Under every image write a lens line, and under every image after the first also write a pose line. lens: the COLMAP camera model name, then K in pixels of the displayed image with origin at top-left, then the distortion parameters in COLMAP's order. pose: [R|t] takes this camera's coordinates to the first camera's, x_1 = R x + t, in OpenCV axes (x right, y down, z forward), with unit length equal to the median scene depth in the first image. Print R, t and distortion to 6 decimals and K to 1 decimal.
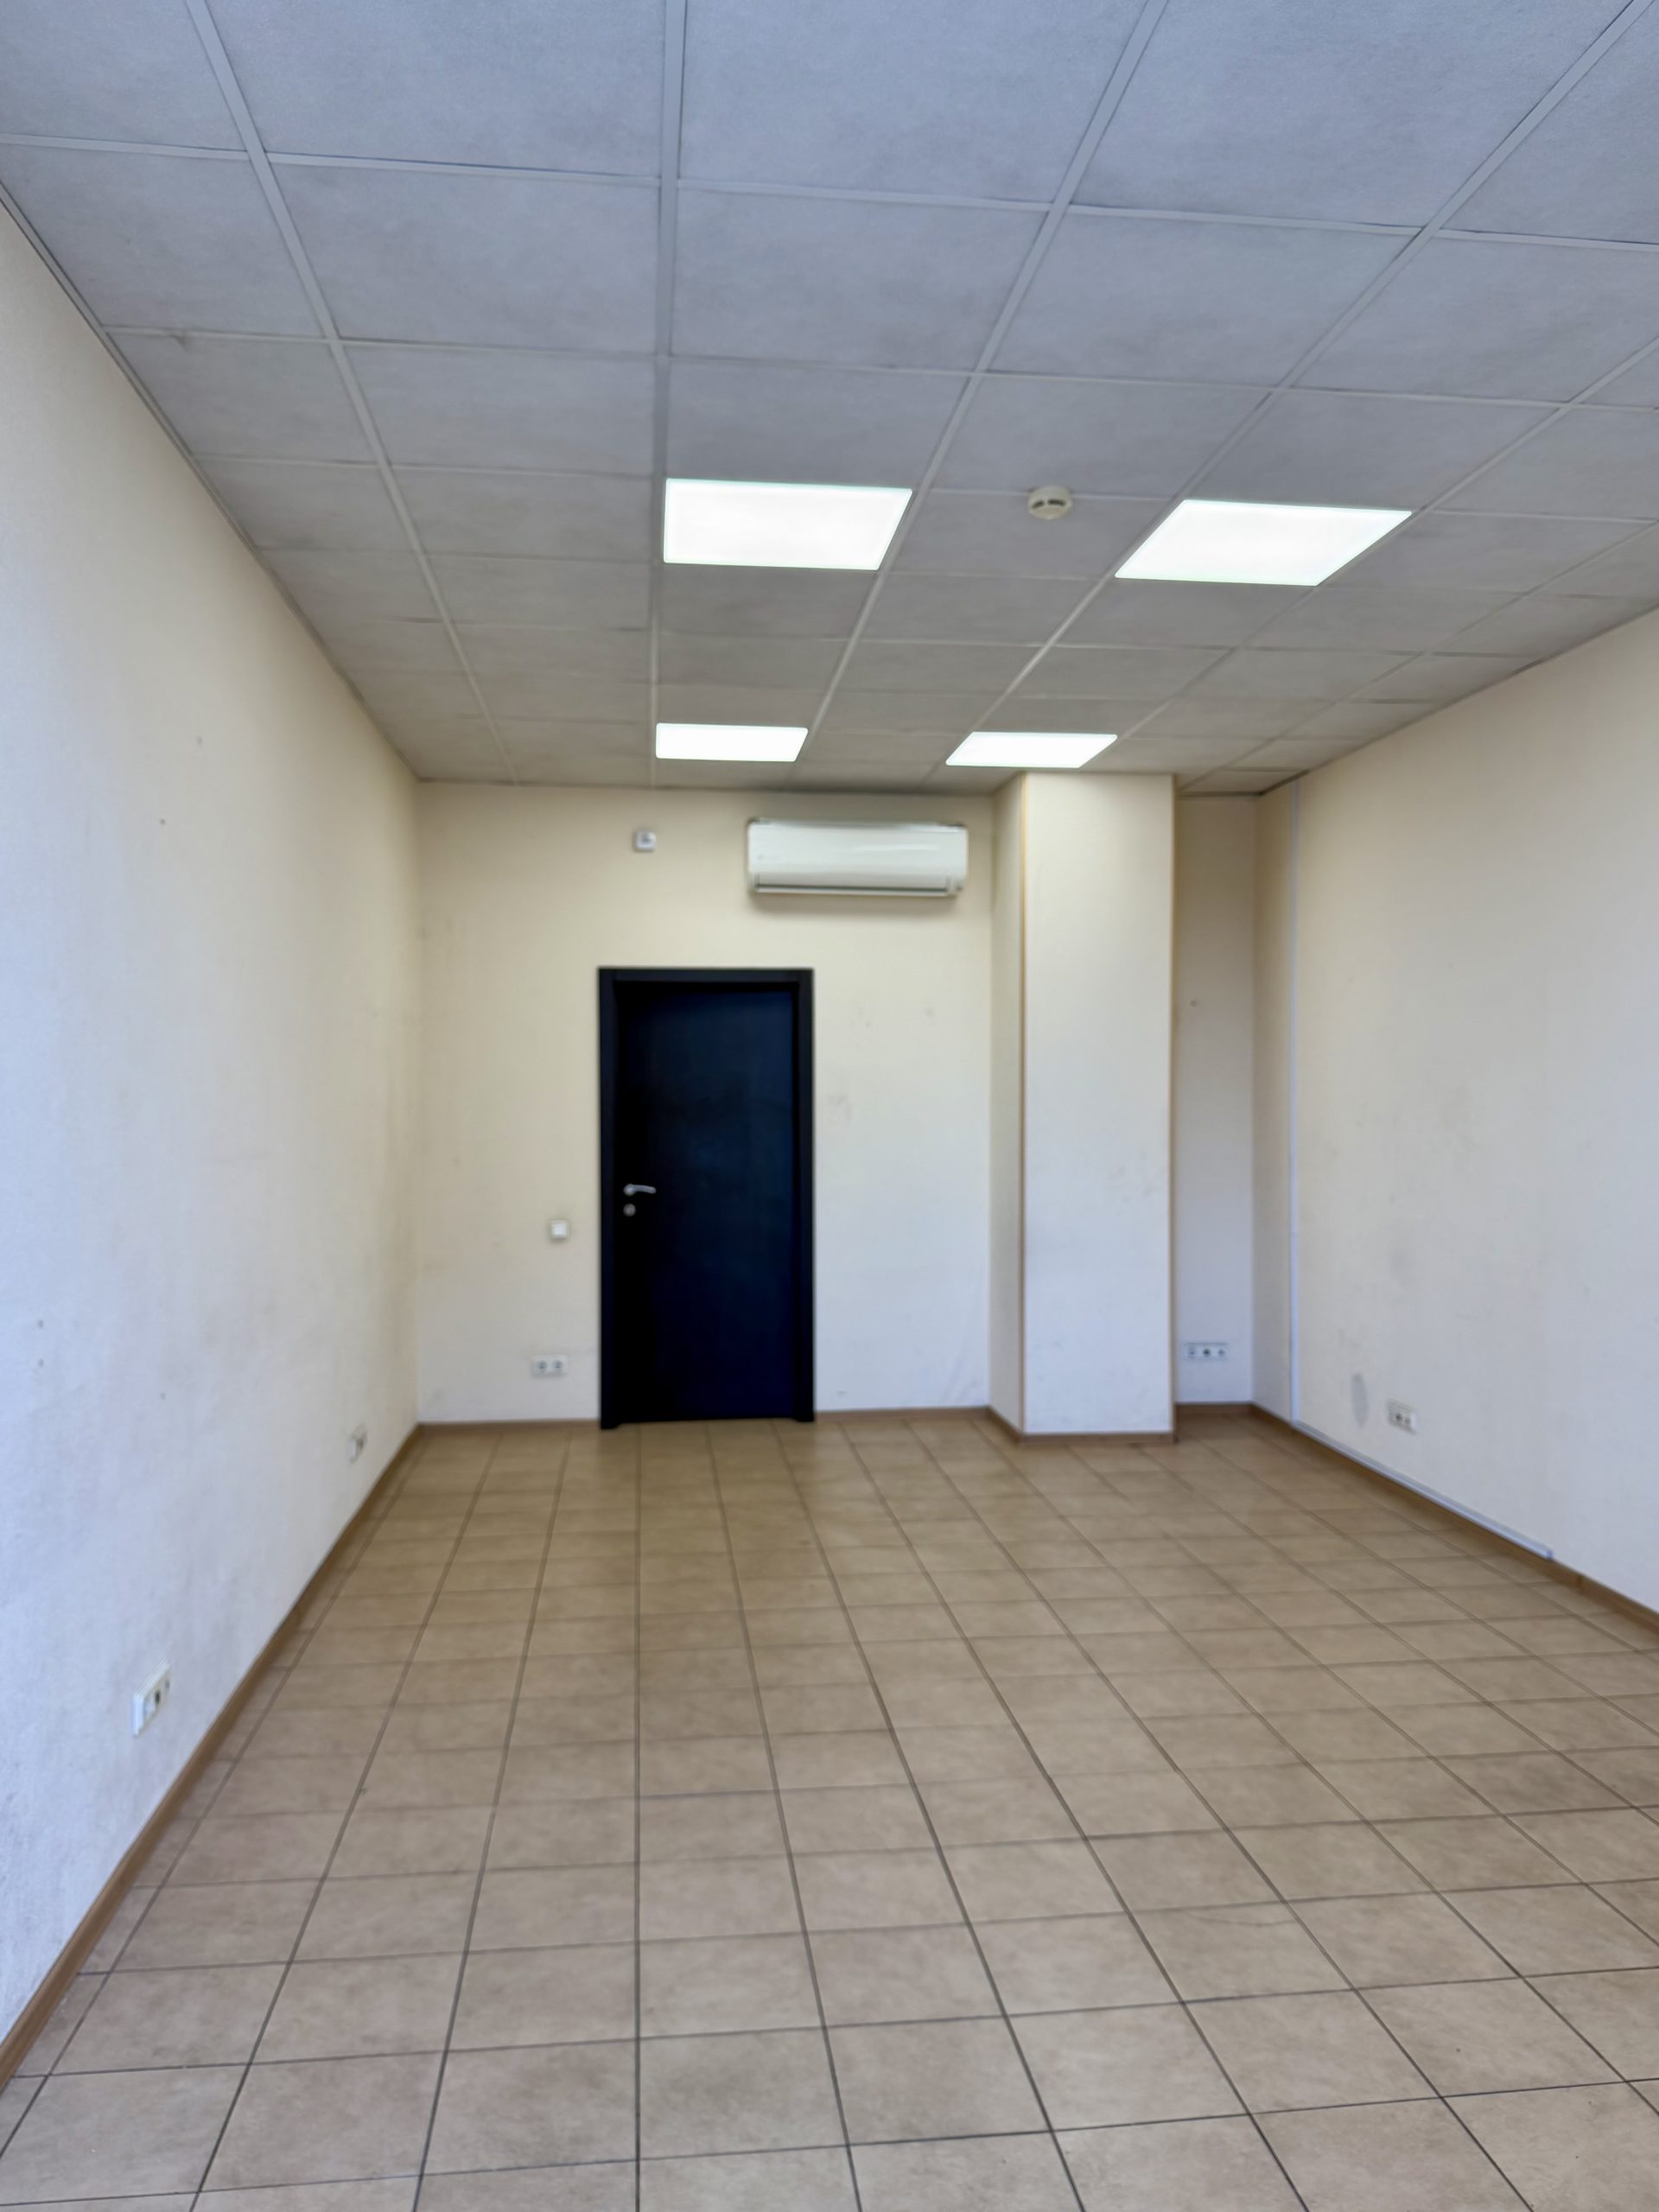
lens RADIAL K [[1561.2, 0, 826.3], [0, 1561.2, 1106.7], [0, 0, 1]] dist [-0.000074, -0.000196]
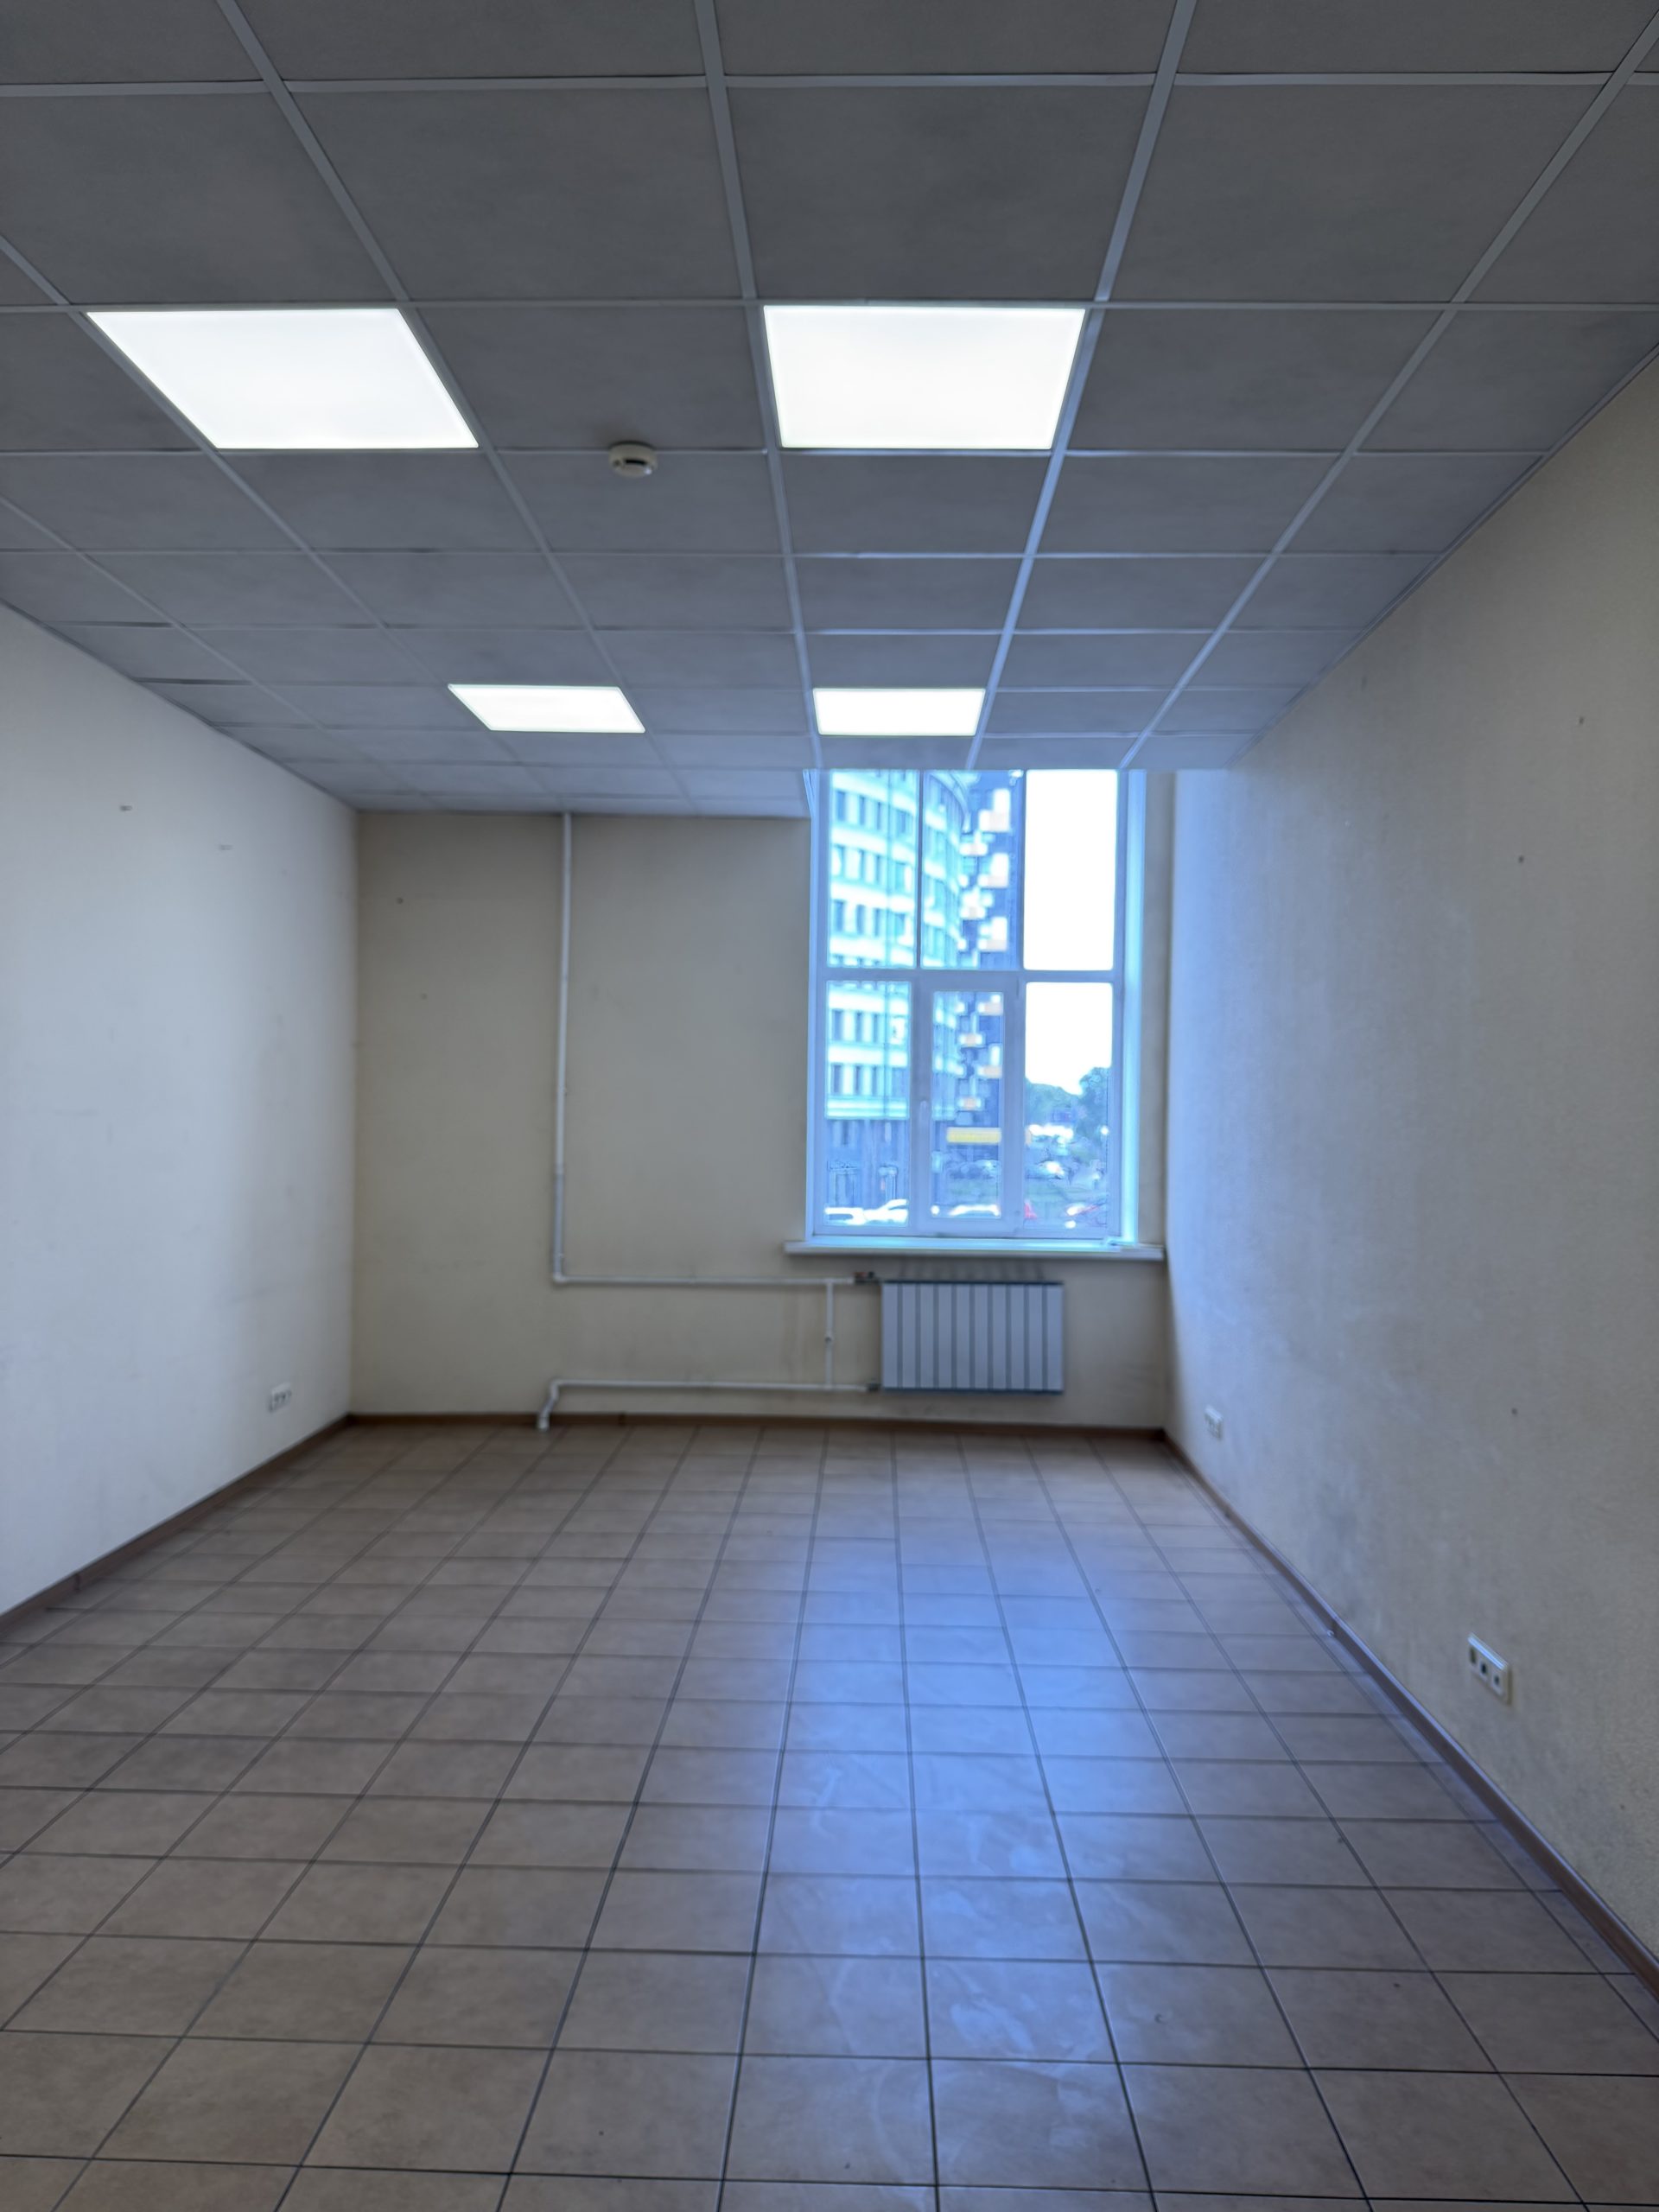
lens RADIAL K [[1561.2, 0, 826.3], [0, 1561.2, 1106.7], [0, 0, 1]] dist [-0.000074, -0.000196]
pose [[-0.988820, -0.012780, 0.148565, -0.119107], [-0.012240, 0.999915, 0.004547, -0.013183], [-0.148610, 0.002677, -0.988892, 1.985421]]
